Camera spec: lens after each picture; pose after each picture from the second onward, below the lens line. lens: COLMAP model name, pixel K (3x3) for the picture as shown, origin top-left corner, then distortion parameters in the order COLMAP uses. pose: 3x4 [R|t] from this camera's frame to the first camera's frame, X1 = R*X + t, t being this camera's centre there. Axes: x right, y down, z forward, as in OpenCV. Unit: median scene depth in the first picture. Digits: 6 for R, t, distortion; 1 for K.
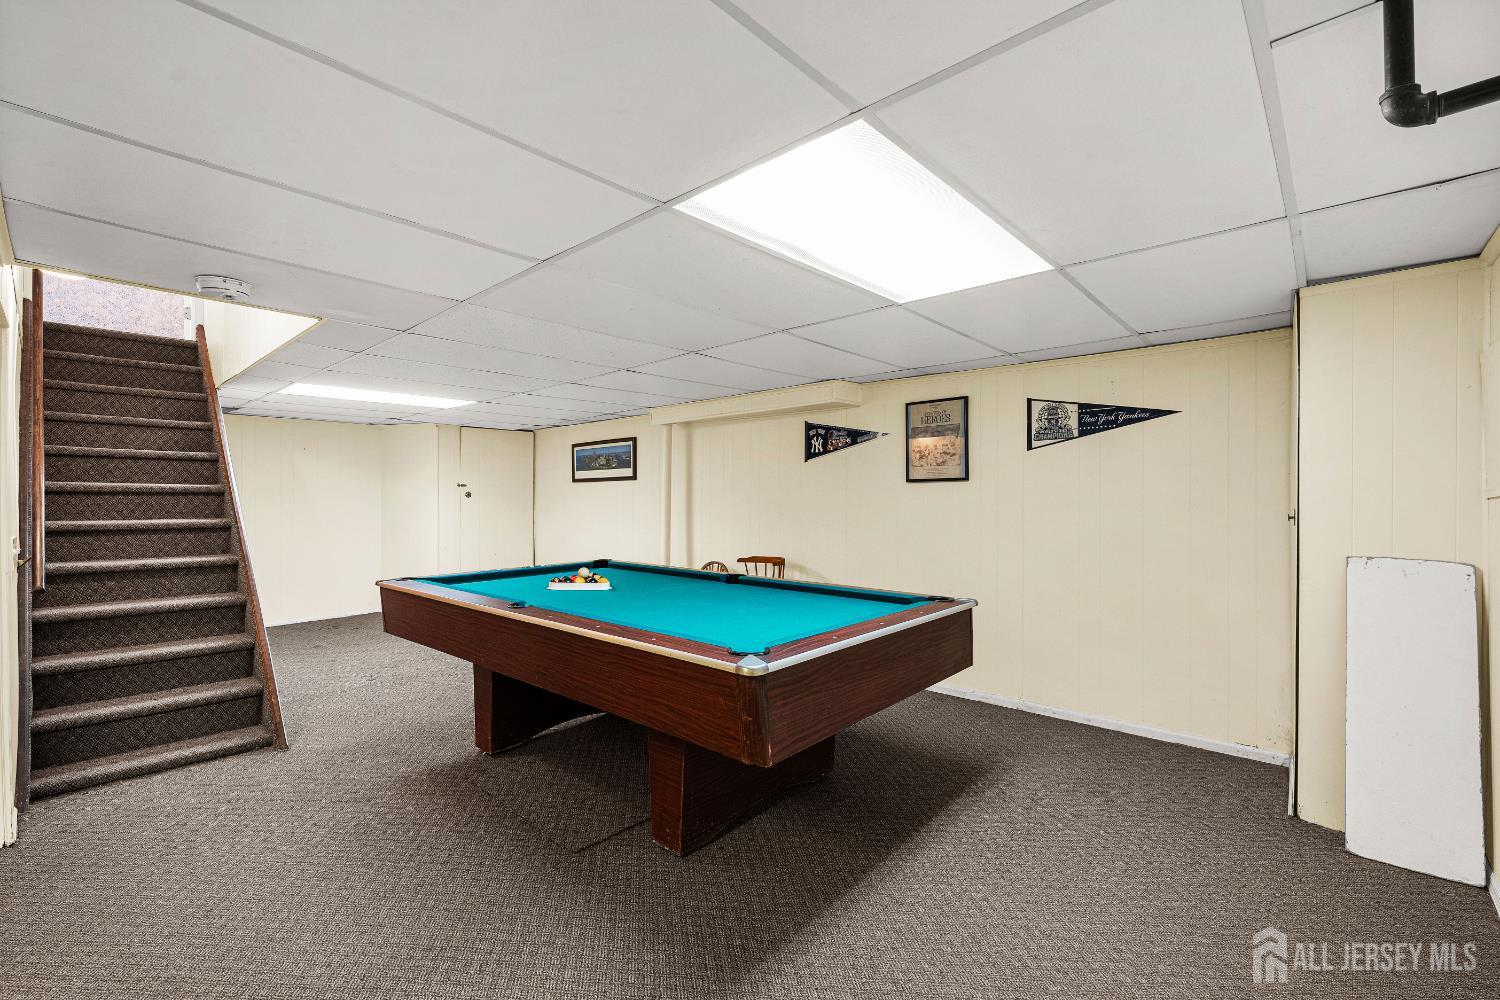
lens RADIAL K [[690.3, 0, 760.0], [0, 690.3, 494.4], [0, 0, 1]] dist [-0.007378, 0.000550]
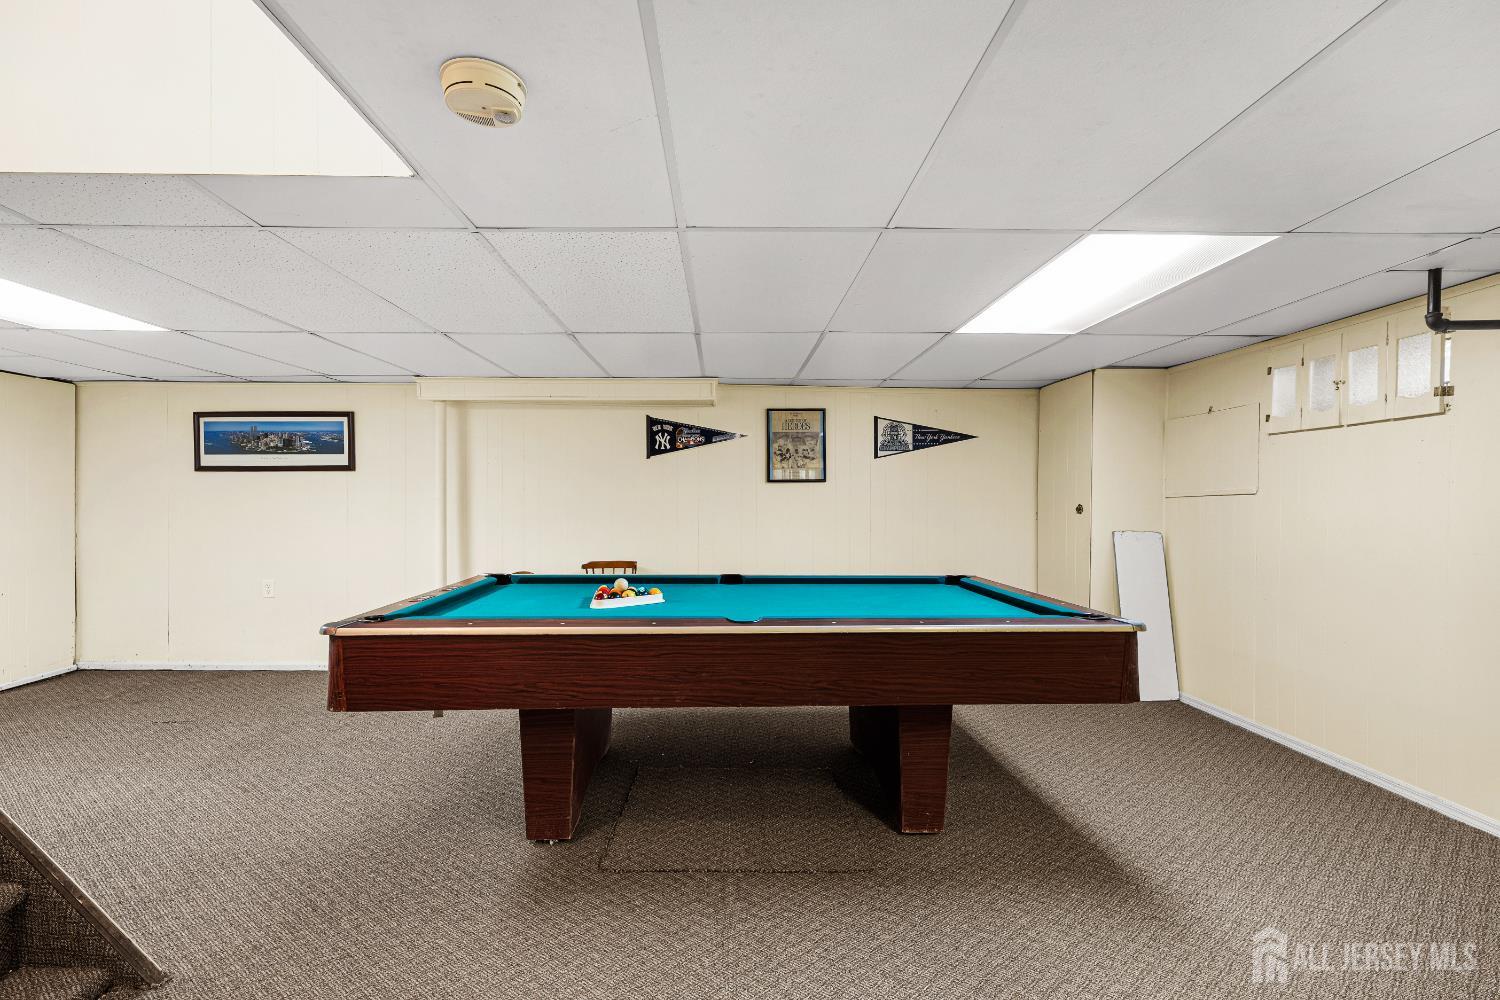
lens RADIAL K [[690.3, 0, 756.2], [0, 690.3, 510.0], [0, 0, 1]] dist [-0.007378, 0.000550]
pose [[0.695938, -0.004719, 0.718086, -0.563115], [-0.006331, 0.999899, 0.012707, 0.012071], [-0.718074, -0.013390, 0.695838, 0.254357]]
